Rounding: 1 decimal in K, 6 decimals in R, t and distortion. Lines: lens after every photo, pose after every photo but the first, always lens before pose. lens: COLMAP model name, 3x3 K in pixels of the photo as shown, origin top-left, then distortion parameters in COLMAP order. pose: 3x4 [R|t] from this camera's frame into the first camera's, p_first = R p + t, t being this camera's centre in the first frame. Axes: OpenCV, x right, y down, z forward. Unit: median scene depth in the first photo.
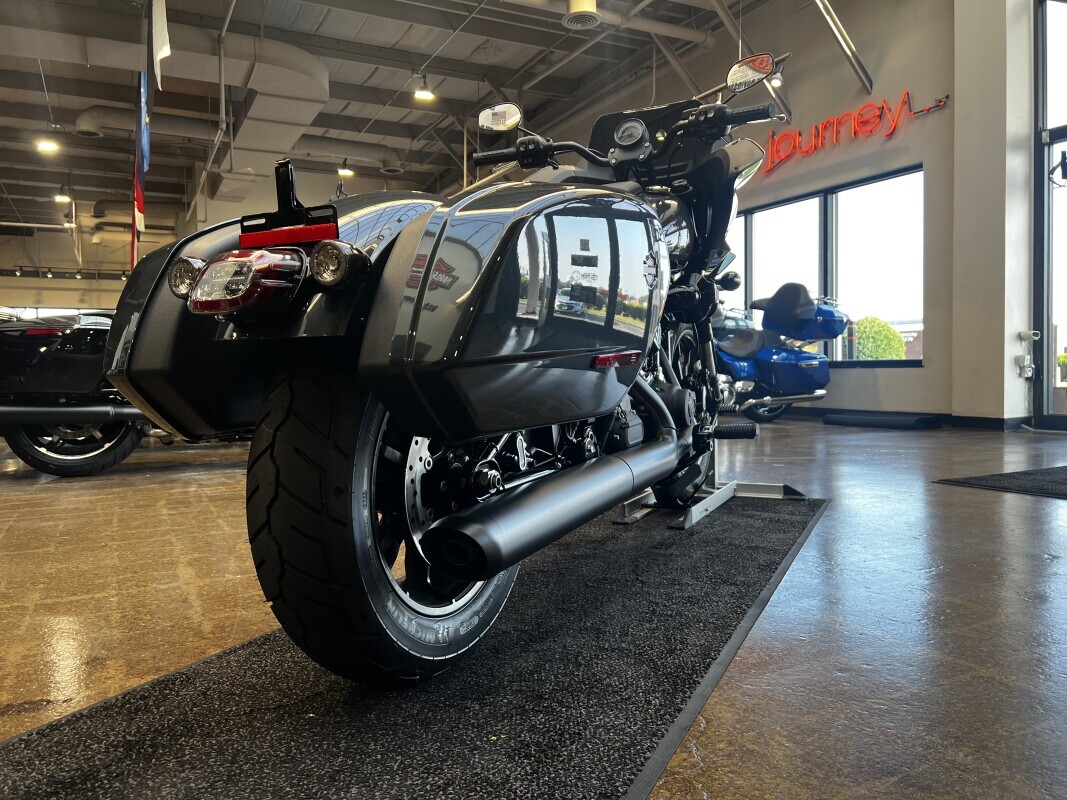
lens RADIAL K [[809.5, 0, 535.9], [0, 809.5, 396.3], [0, 0, 1]] dist [0.051103, -0.063844]
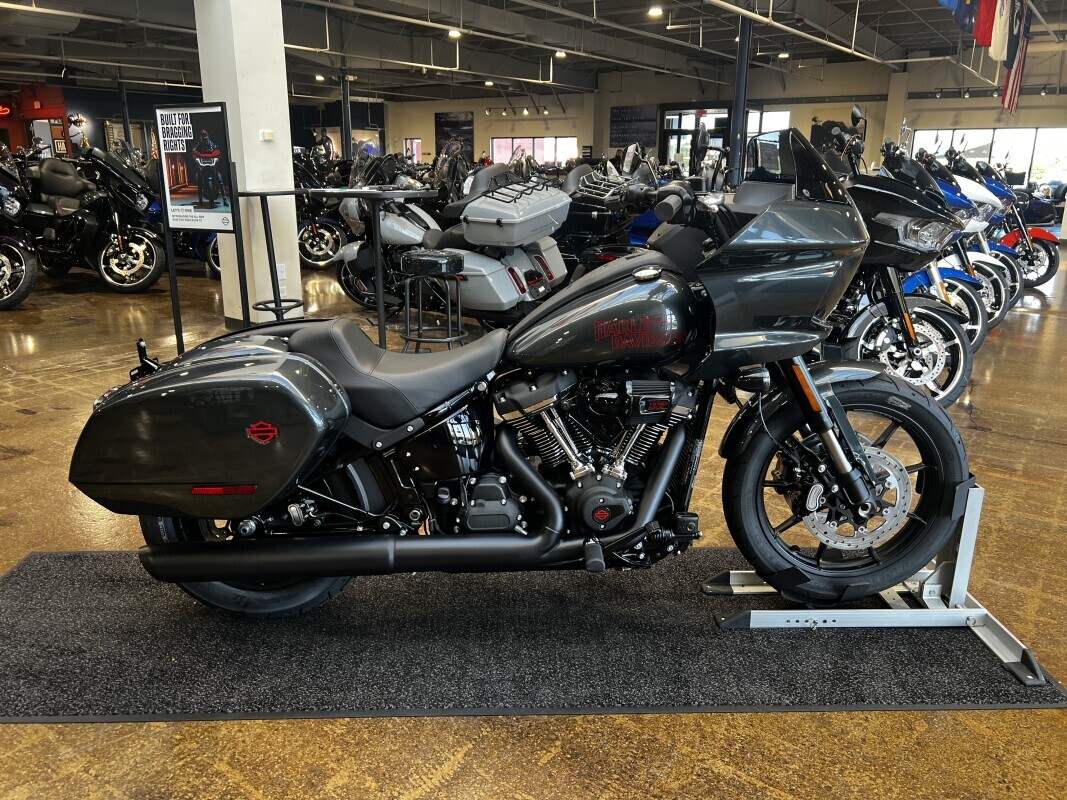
lens RADIAL K [[809.5, 0, 534.2], [0, 809.5, 387.7], [0, 0, 1]] dist [0.051103, -0.063844]
pose [[0.455245, 0.254222, -0.853301, 0.922863], [-0.046216, 0.963826, 0.262493, -0.375095], [0.889166, -0.080063, 0.450526, 0.486030]]
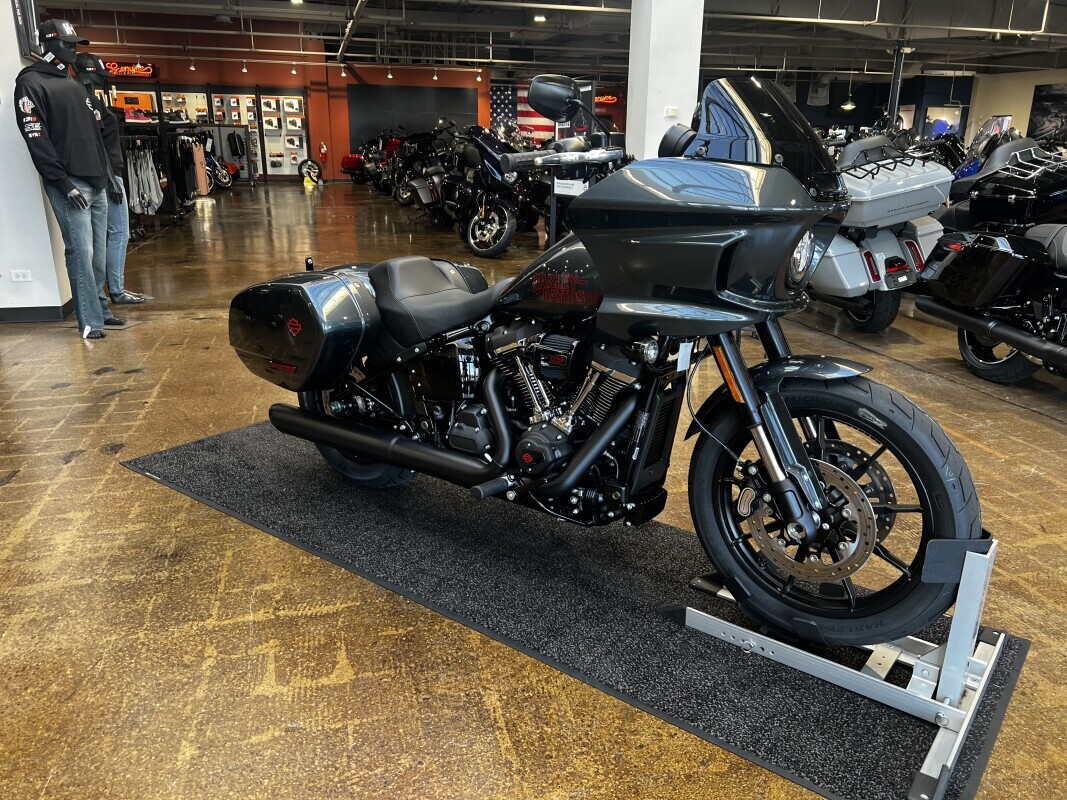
lens RADIAL K [[809.5, 0, 534.6], [0, 809.5, 394.8], [0, 0, 1]] dist [0.051103, -0.063844]
pose [[-0.209546, 0.303682, -0.929445, 1.096818], [-0.042156, 0.946859, 0.318876, -0.381843], [0.976890, 0.106001, -0.185609, 1.156990]]
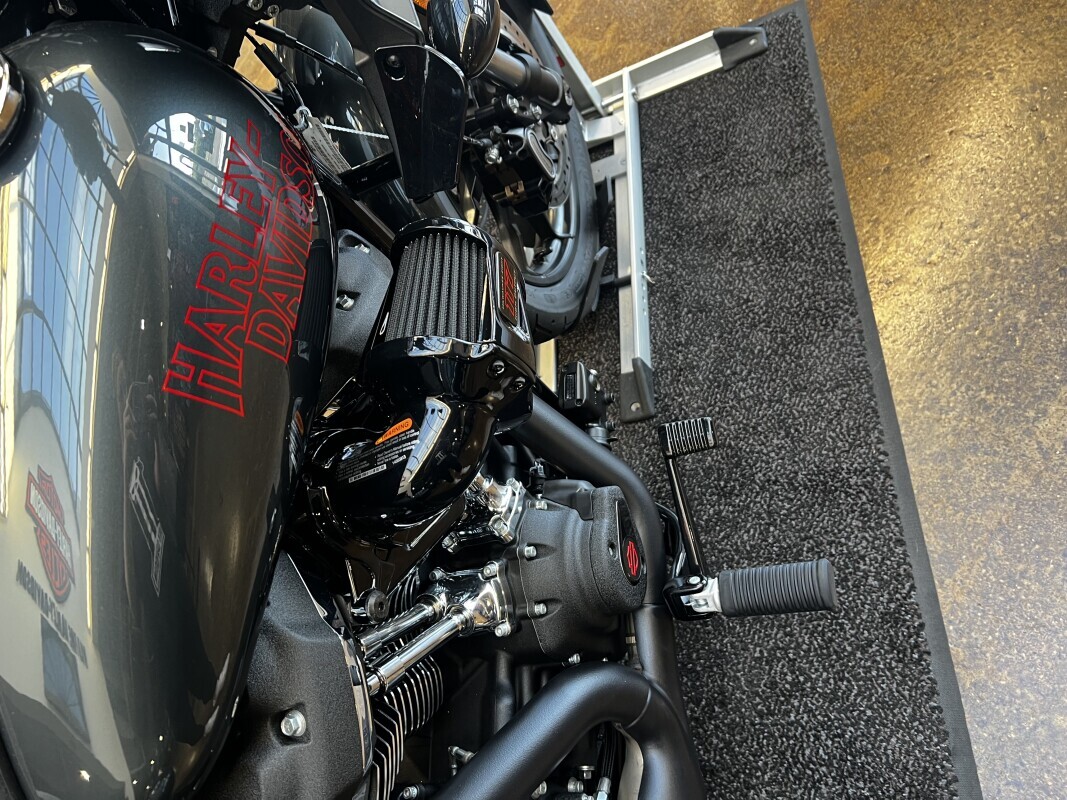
lens RADIAL K [[809.5, 0, 538.6], [0, 809.5, 391.2], [0, 0, 1]] dist [0.051103, -0.063844]
pose [[0.796754, -0.577790, -0.177034, 0.263290], [0.490131, 0.446505, 0.748602, -0.315436], [-0.353488, -0.683222, 0.638948, 0.804077]]
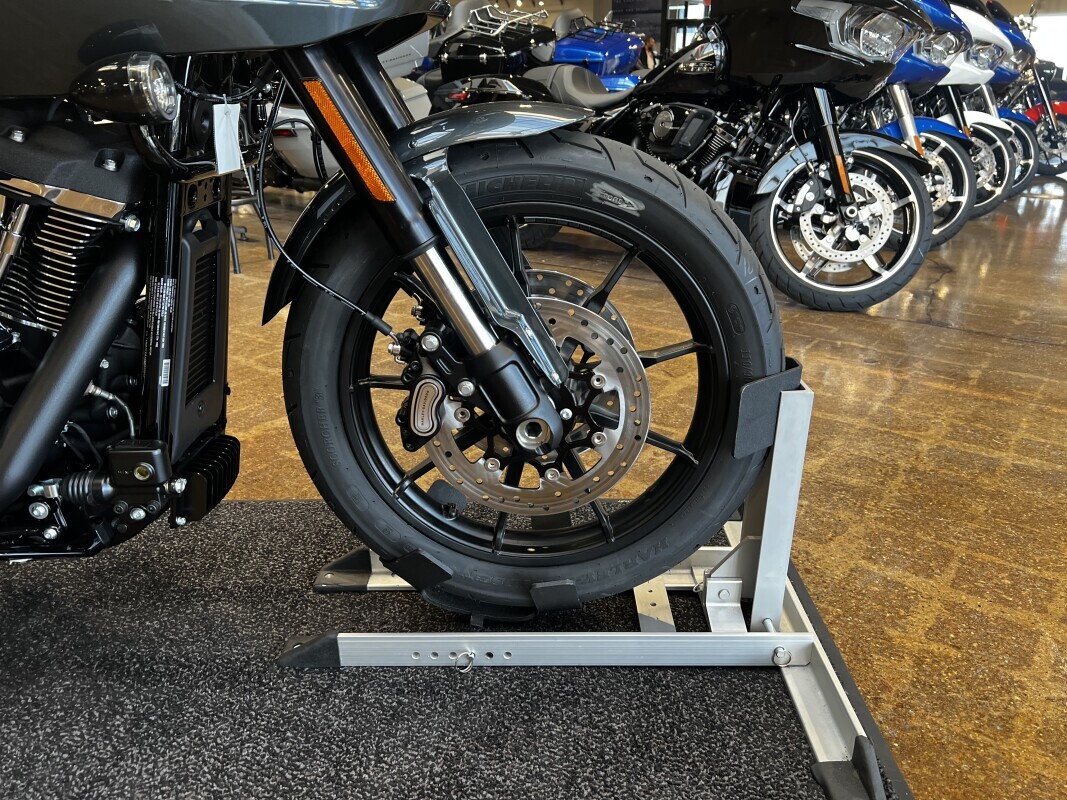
lens RADIAL K [[809.5, 0, 543.6], [0, 809.5, 408.4], [0, 0, 1]] dist [0.051103, -0.063844]
pose [[0.440154, 0.351144, -0.826415, 0.667065], [-0.044101, 0.927707, 0.370695, -0.170684], [0.896839, -0.126717, 0.423819, 1.096950]]
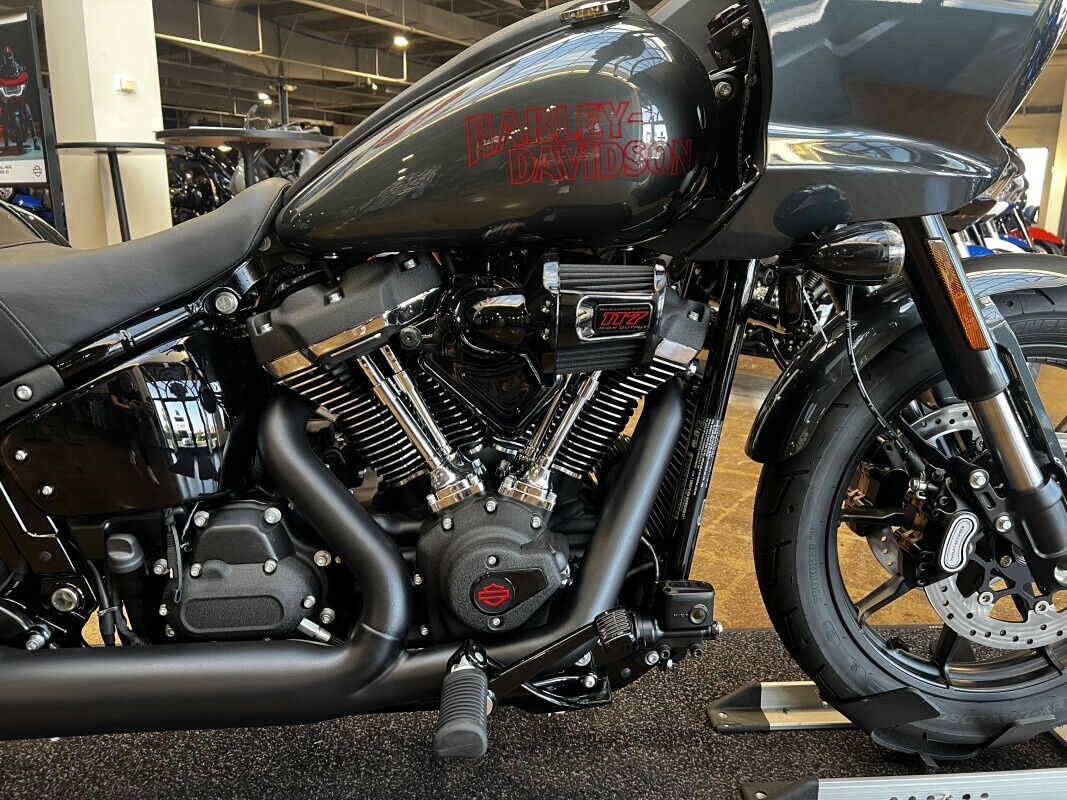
lens RADIAL K [[809.5, 0, 536.5], [0, 809.5, 396.2], [0, 0, 1]] dist [0.051103, -0.063844]
pose [[0.498139, 0.221382, -0.838360, 0.512642], [-0.051517, 0.972706, 0.226248, -0.173250], [0.865565, -0.069513, 0.495948, 0.797839]]
